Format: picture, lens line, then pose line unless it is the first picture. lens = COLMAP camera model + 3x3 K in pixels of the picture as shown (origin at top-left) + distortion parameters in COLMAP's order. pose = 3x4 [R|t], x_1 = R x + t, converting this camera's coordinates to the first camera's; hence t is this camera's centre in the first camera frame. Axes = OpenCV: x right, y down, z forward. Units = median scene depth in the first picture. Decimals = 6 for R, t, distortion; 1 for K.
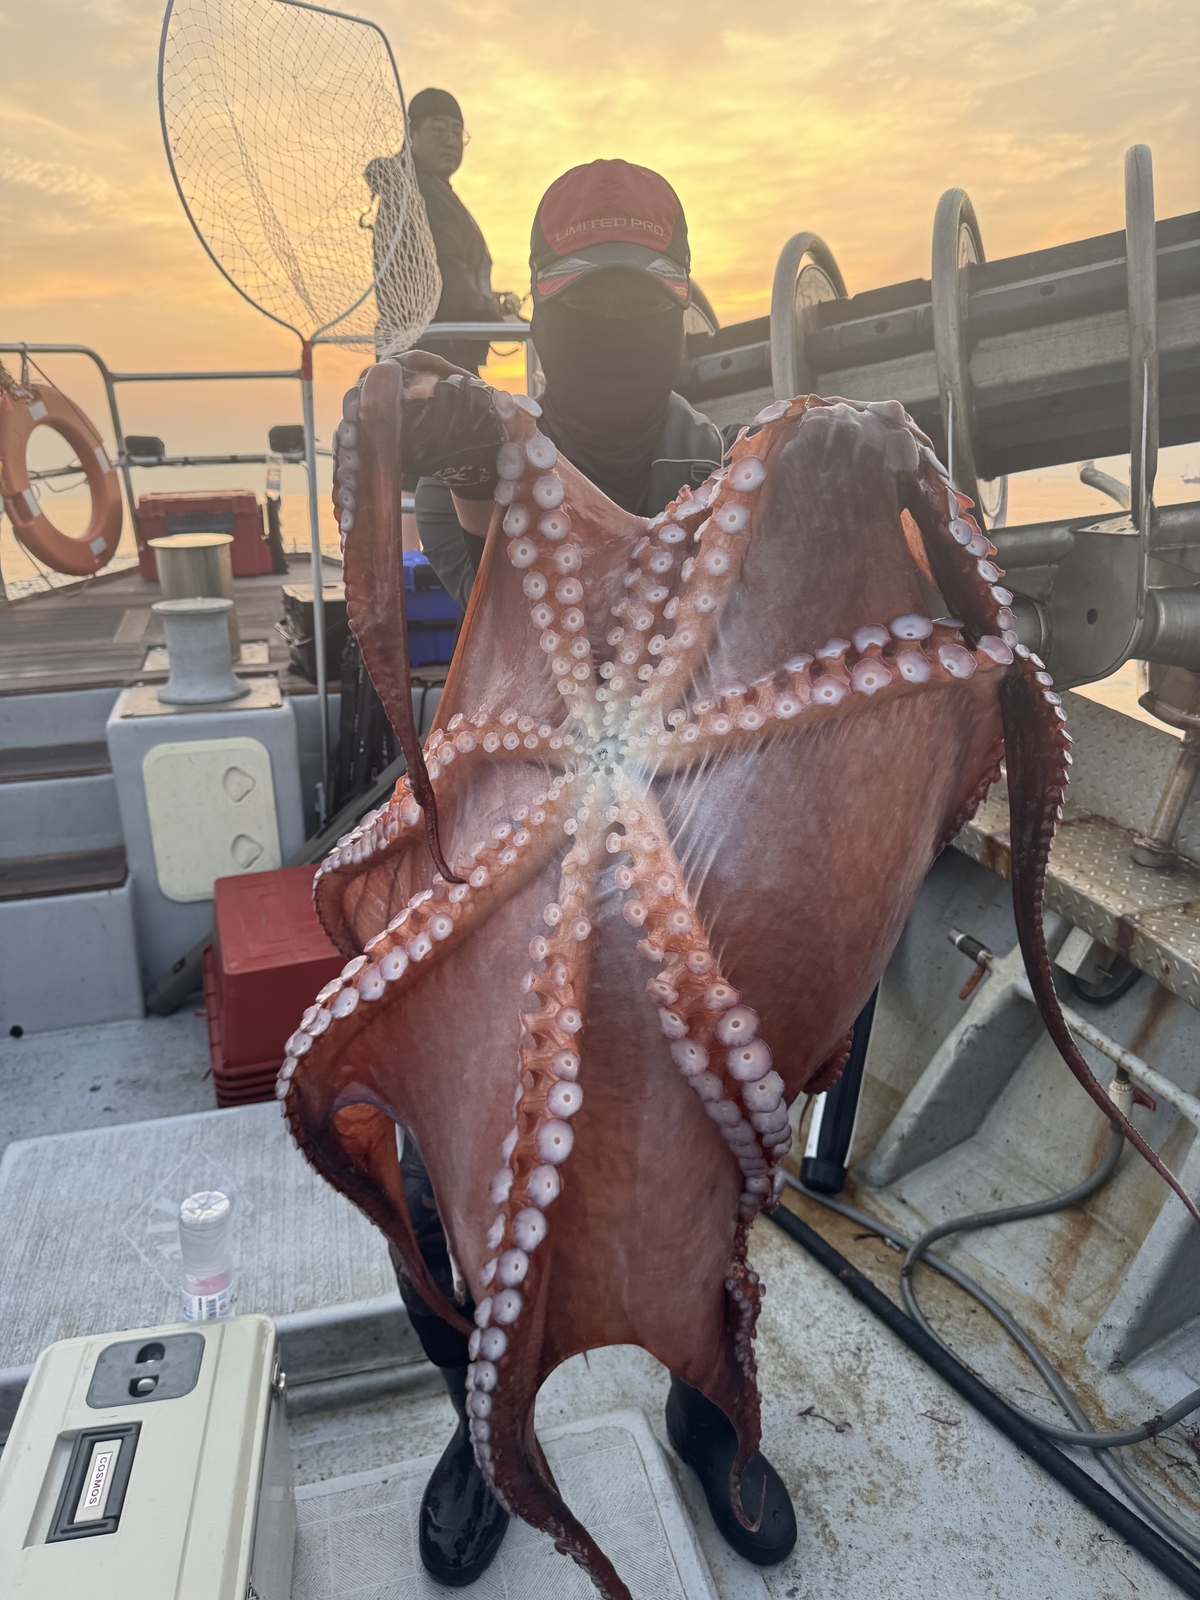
lens RADIAL K [[1131.6, 0, 600.0], [0, 1131.6, 800.0], [0, 0, 1]] dist [0.022250, -0.004075]
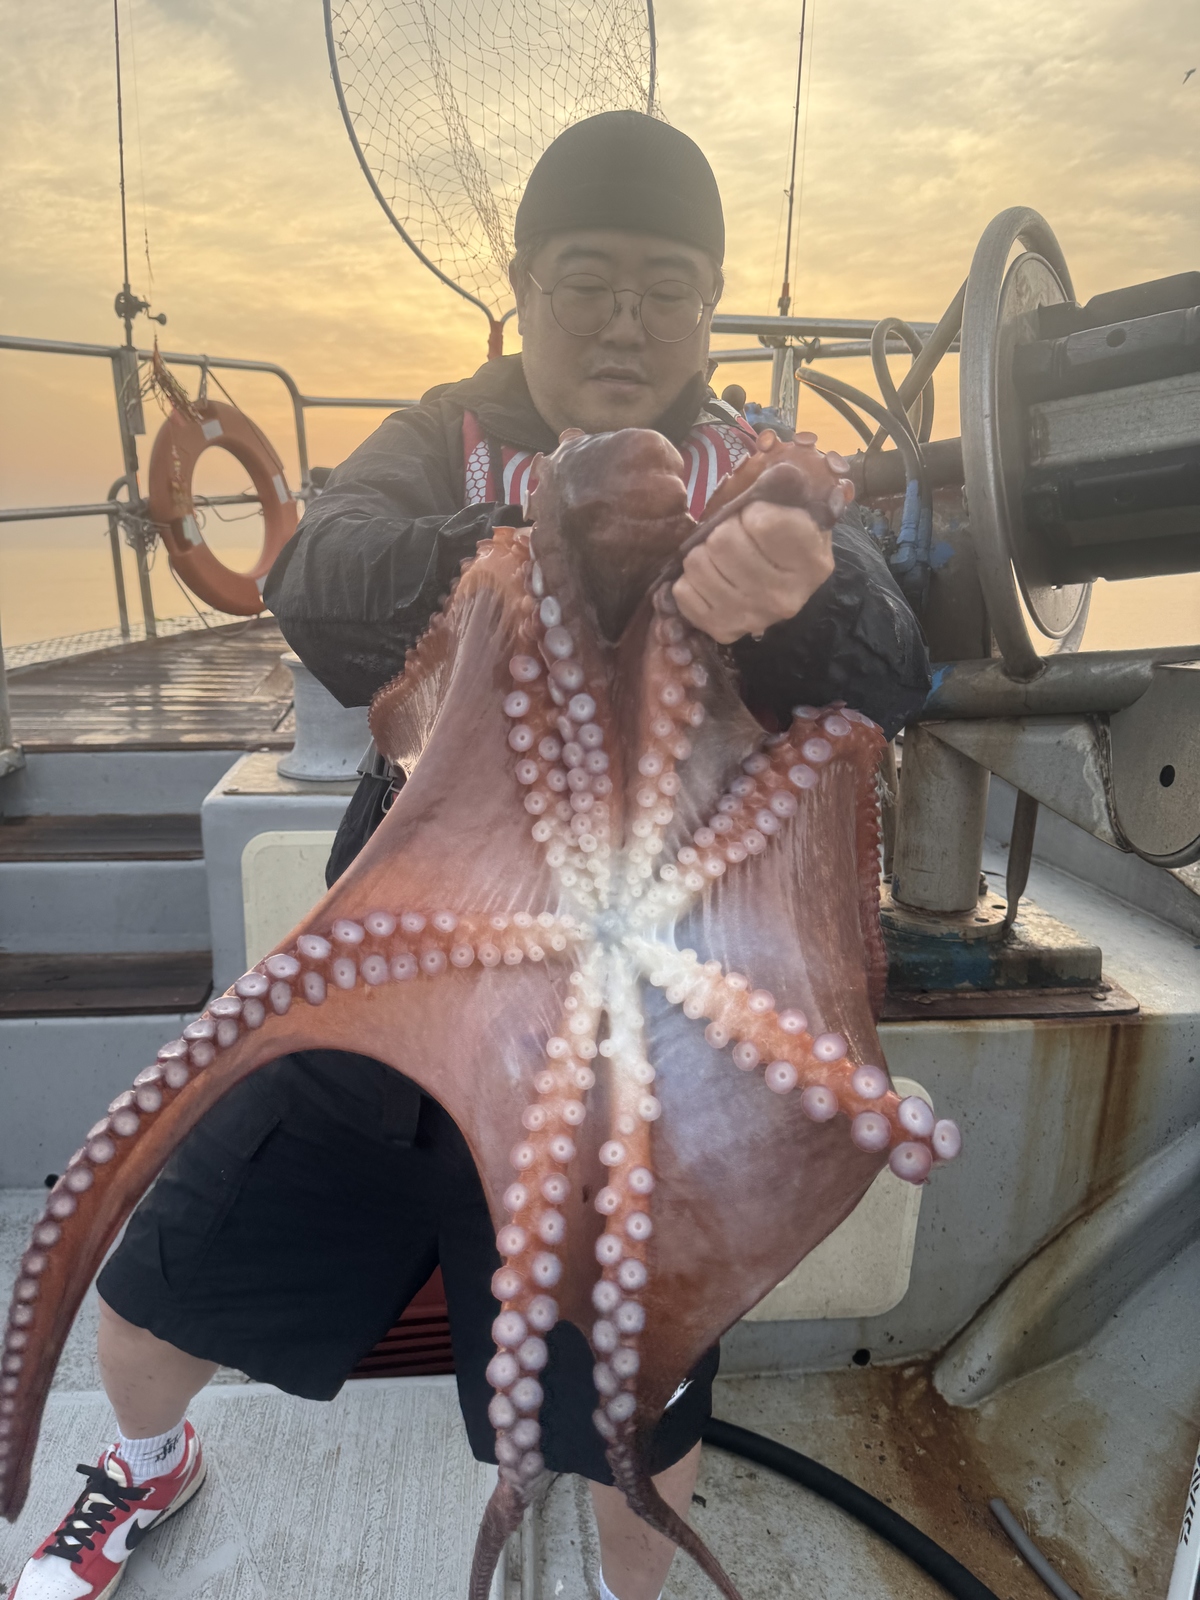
lens RADIAL K [[1131.6, 0, 600.0], [0, 1131.6, 800.0], [0, 0, 1]] dist [0.022250, -0.004075]
pose [[0.983596, 0.083678, -0.159802, -0.038009], [-0.092707, 0.994442, -0.049895, -0.049834], [0.154739, 0.063891, 0.985887, 0.252719]]
